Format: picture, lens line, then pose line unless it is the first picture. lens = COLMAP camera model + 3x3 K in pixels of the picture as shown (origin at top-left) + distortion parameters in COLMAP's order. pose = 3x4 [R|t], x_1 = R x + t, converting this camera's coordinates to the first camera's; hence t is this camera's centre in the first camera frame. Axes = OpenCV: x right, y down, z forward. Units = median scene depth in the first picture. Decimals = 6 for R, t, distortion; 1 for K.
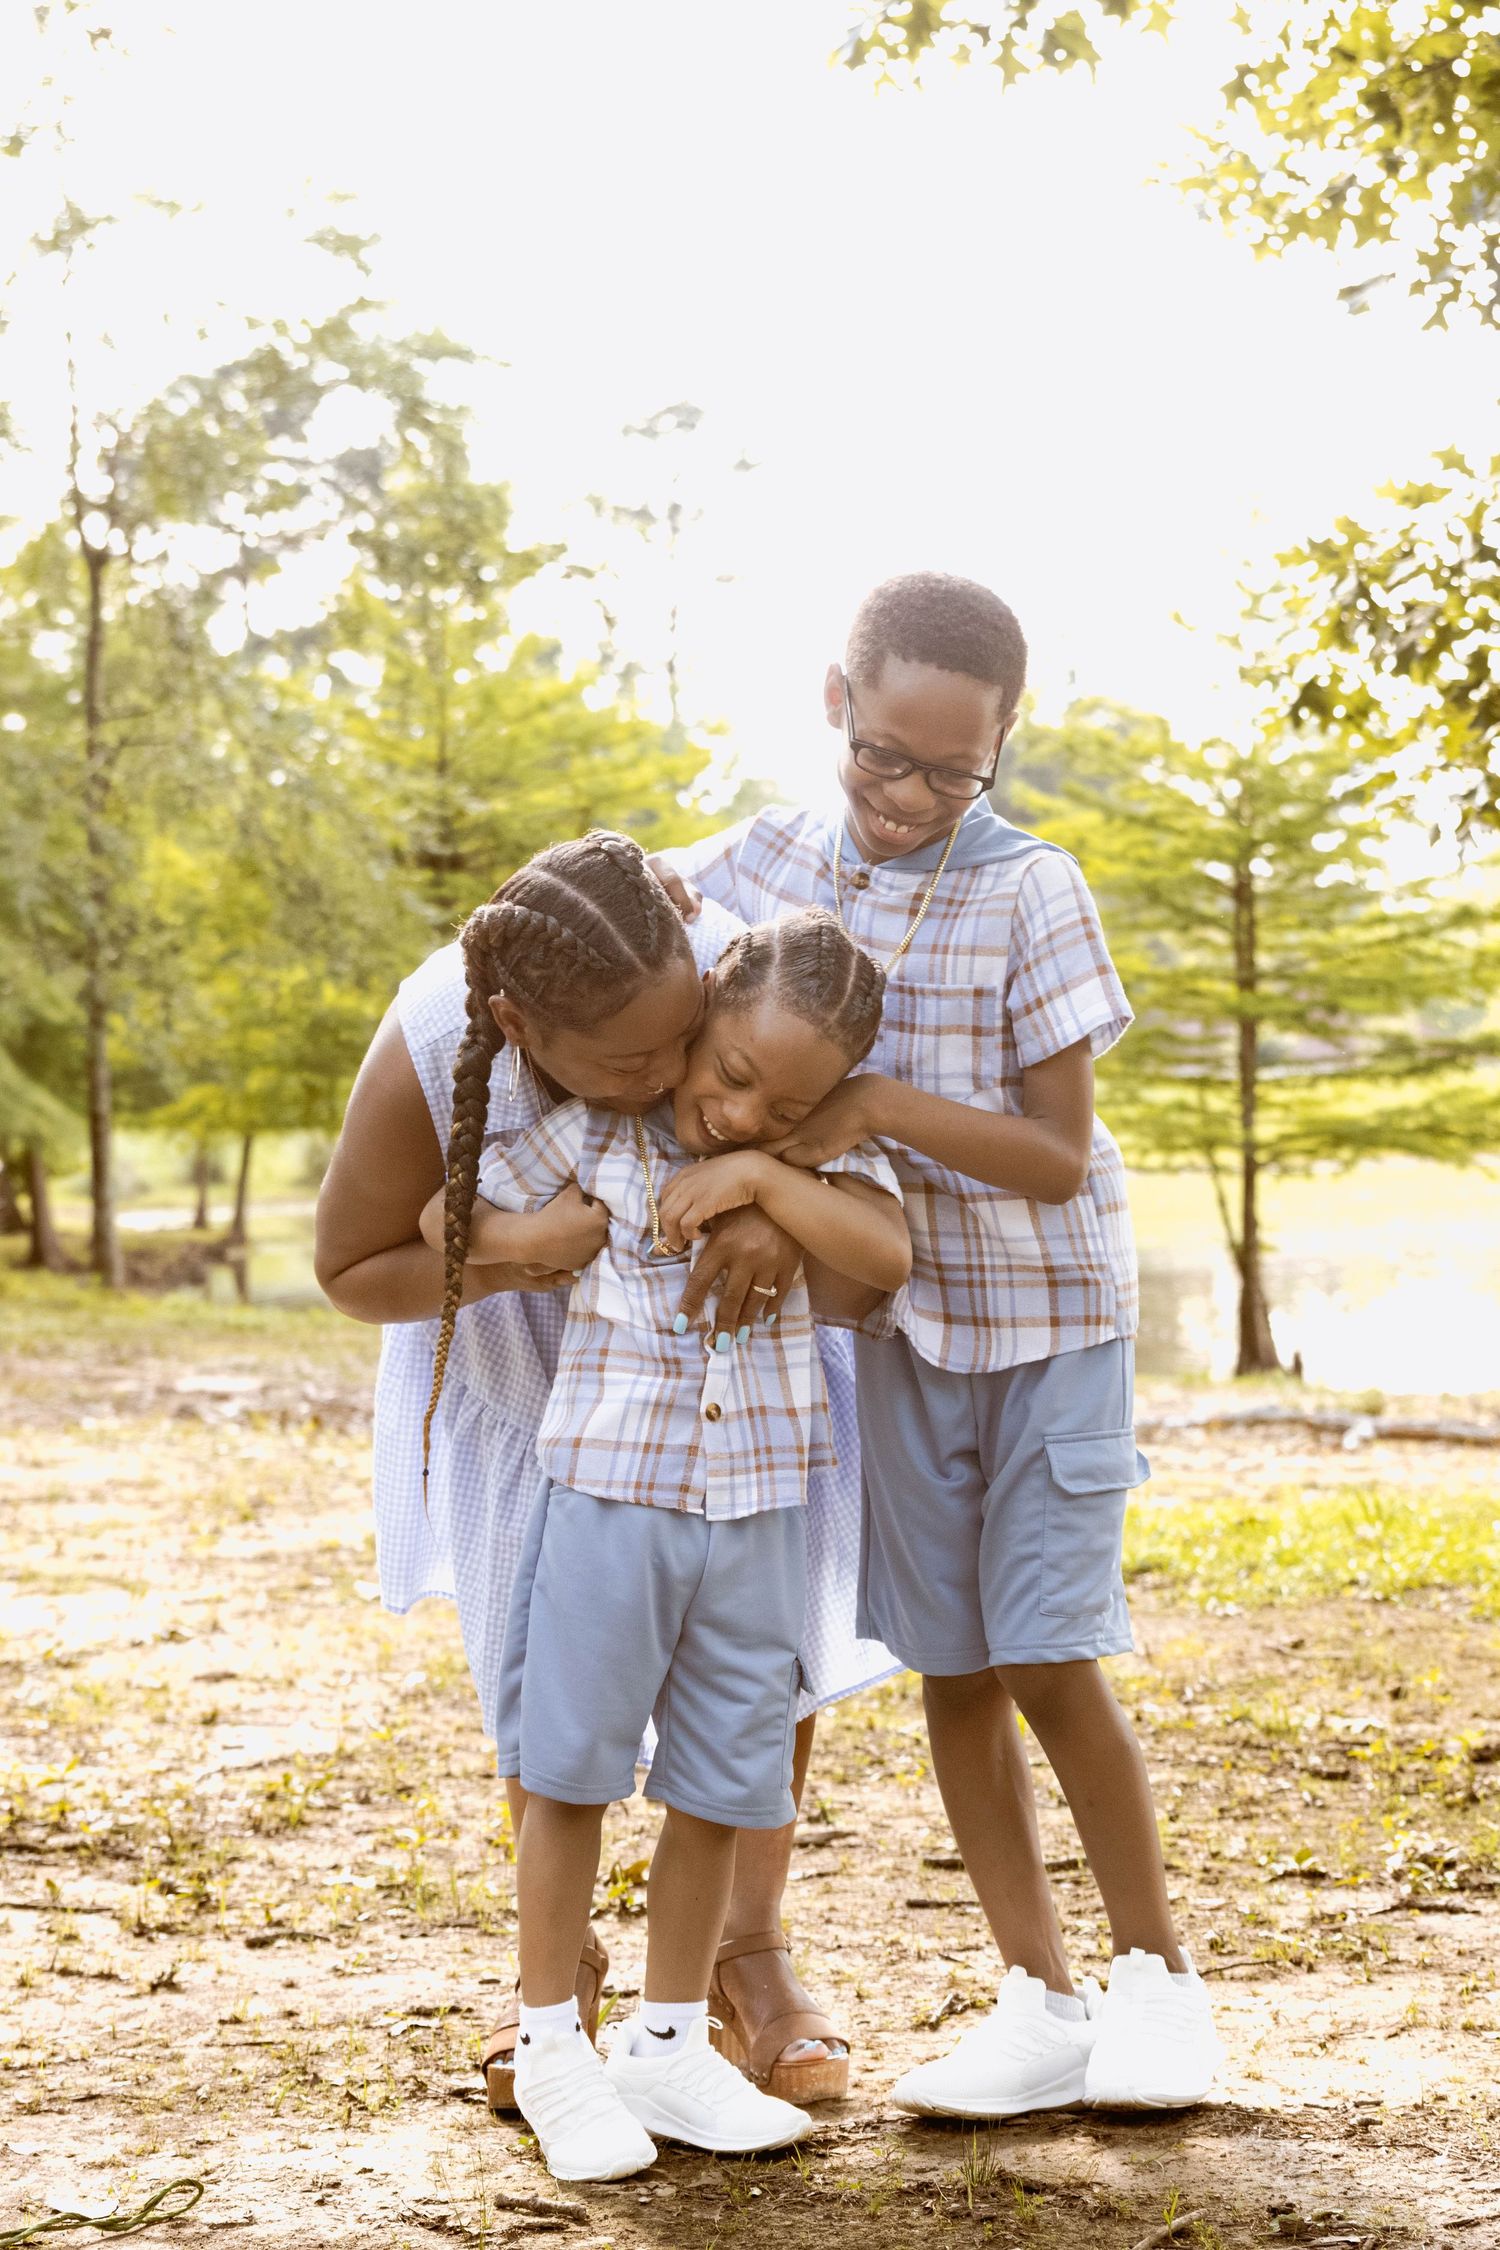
lens RADIAL K [[4884.0, 0, 750.4], [0, 4884.0, 1074.3], [0, 0, 1]] dist [0.011865, 0.114011]
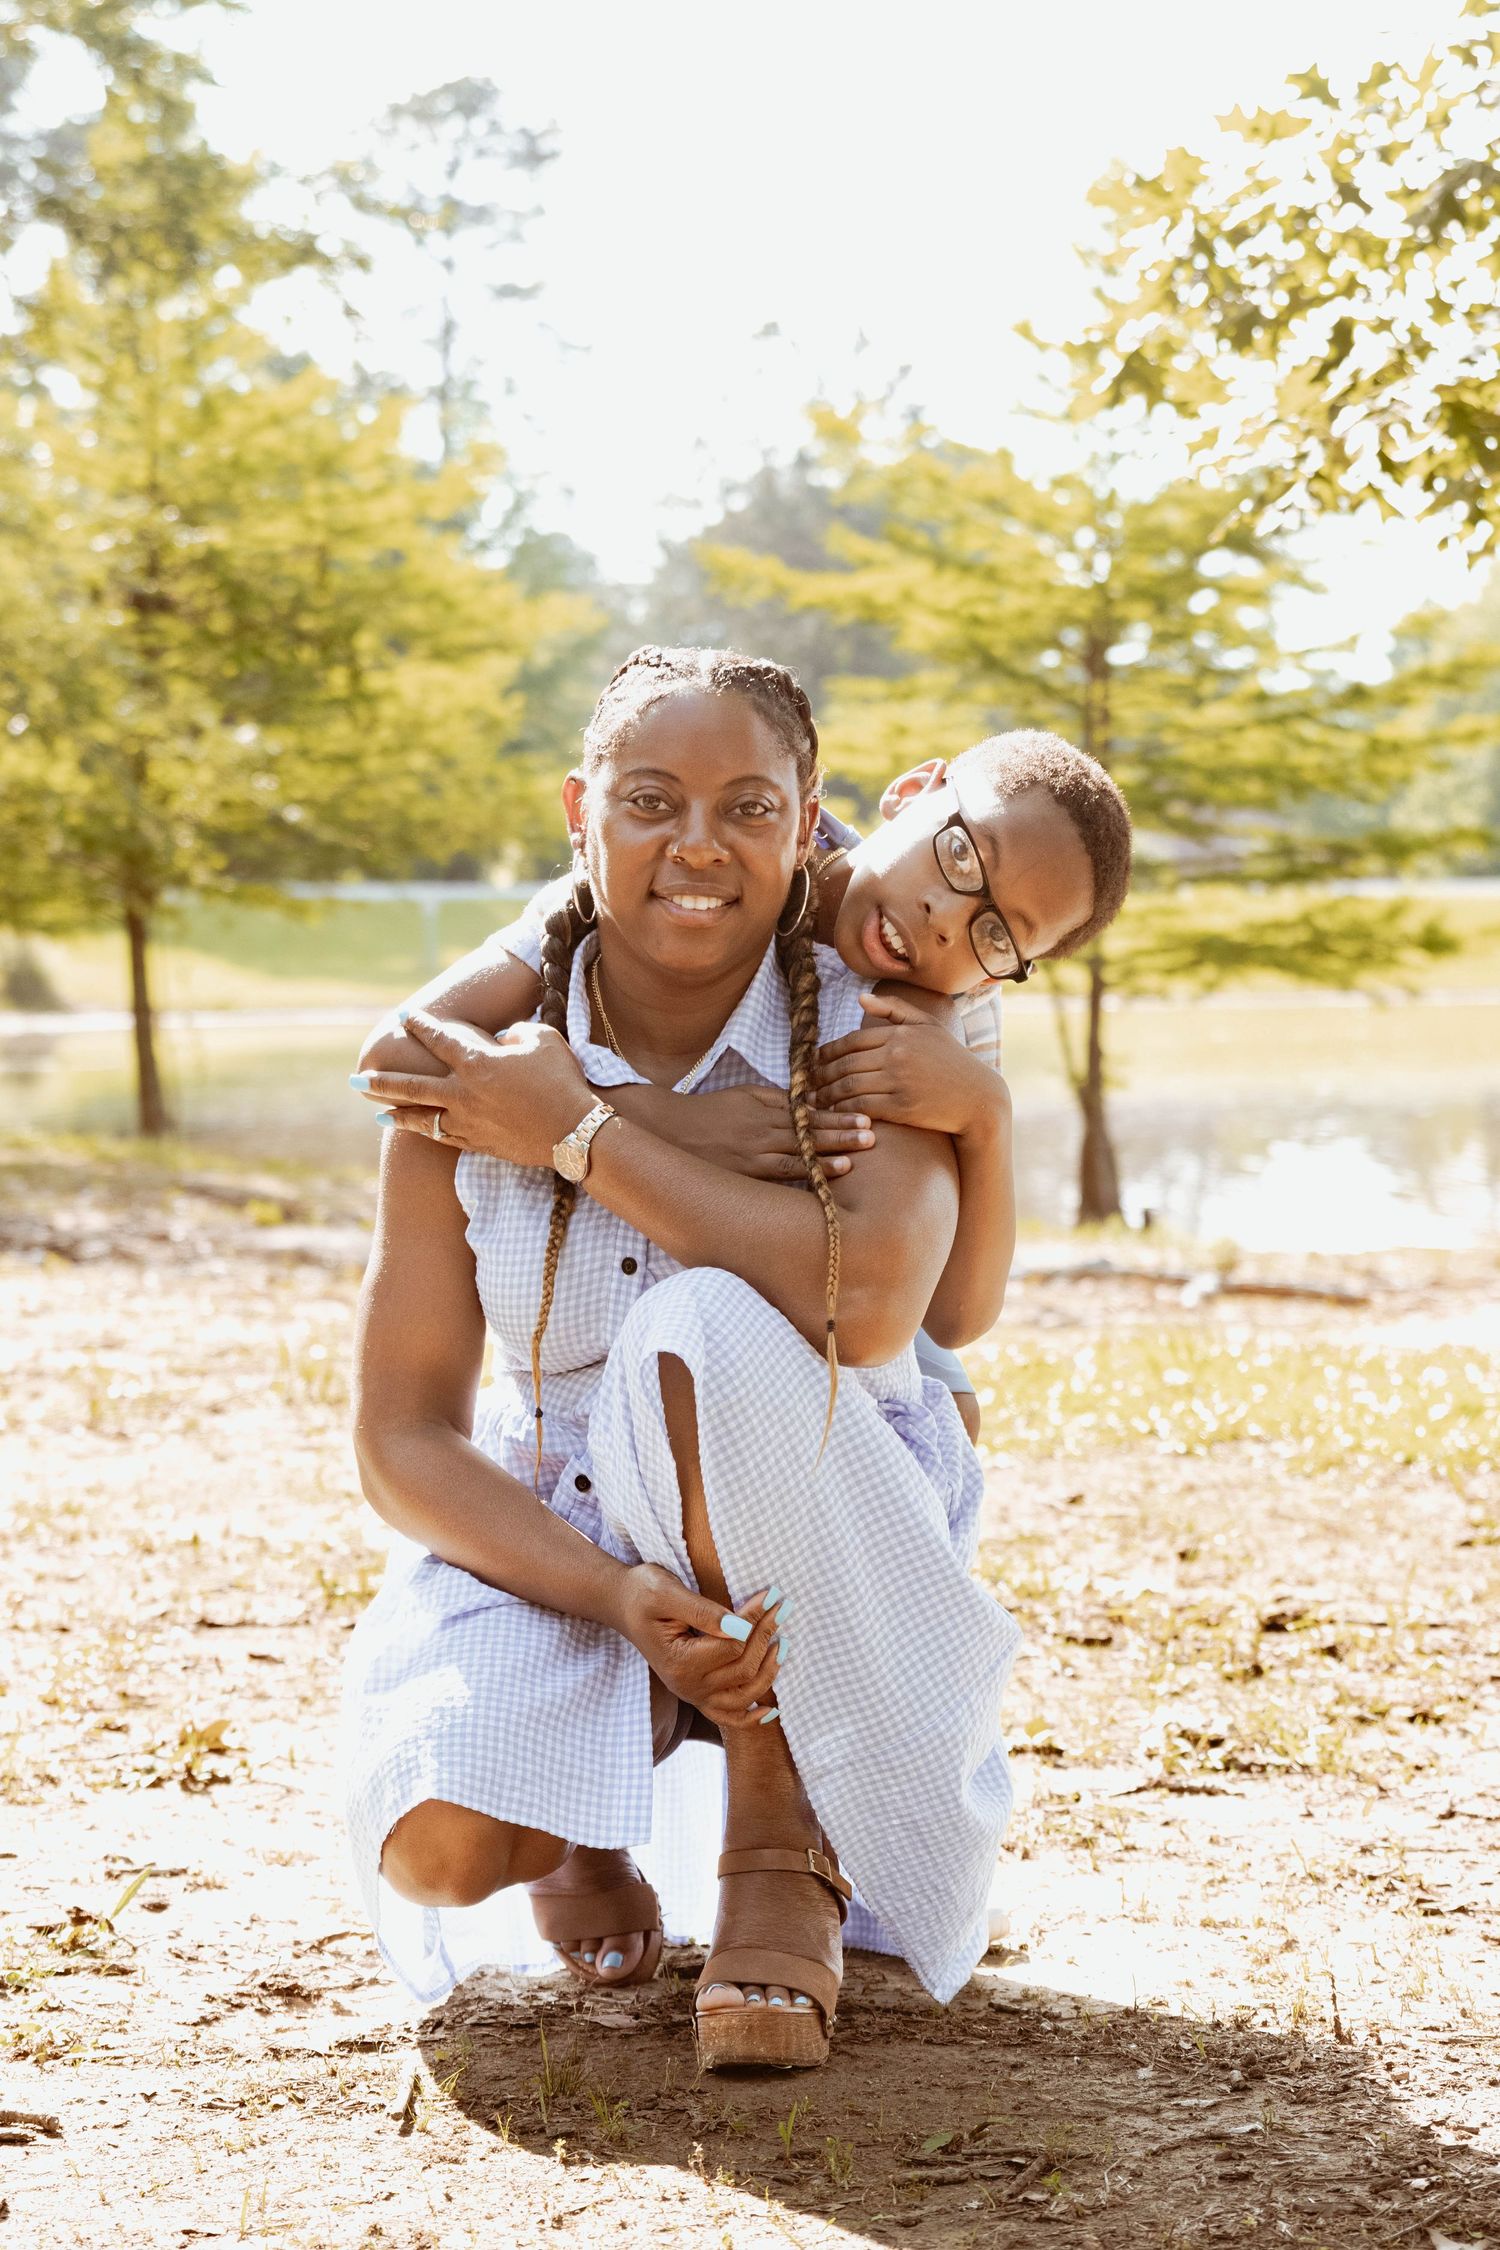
lens RADIAL K [[5693.9, 0, 789.6], [0, 5693.9, 1127.6], [0, 0, 1]] dist [0.052824, -0.163782]
pose [[0.998891, 0.020448, 0.042420, 0.019947], [-0.022100, 0.999001, 0.038838, 0.016183], [-0.041584, -0.039732, 0.998345, 0.038688]]
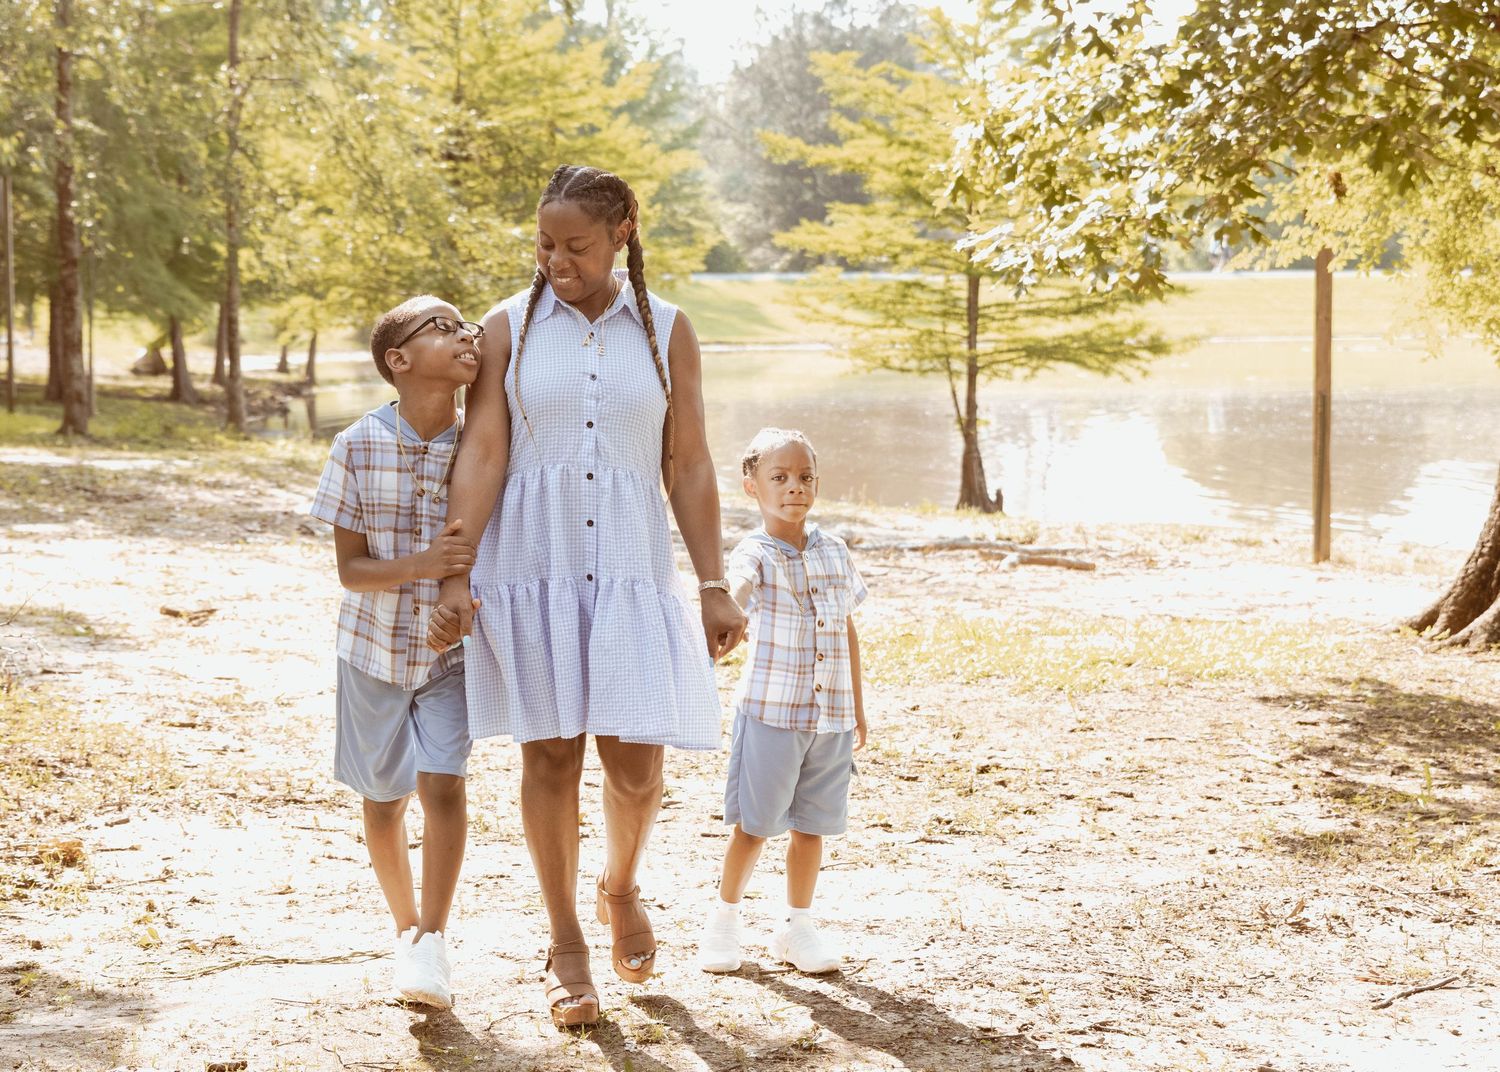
lens RADIAL K [[3637.6, 0, 750.0], [0, 3637.6, 536.0], [0, 0, 1]] dist [0.099148, -0.433405]
pose [[0.999419, 0.022188, 0.025872, 0.005367], [-0.024367, 0.995891, 0.087221, -0.073469], [-0.023831, -0.087801, 0.995853, -0.423883]]
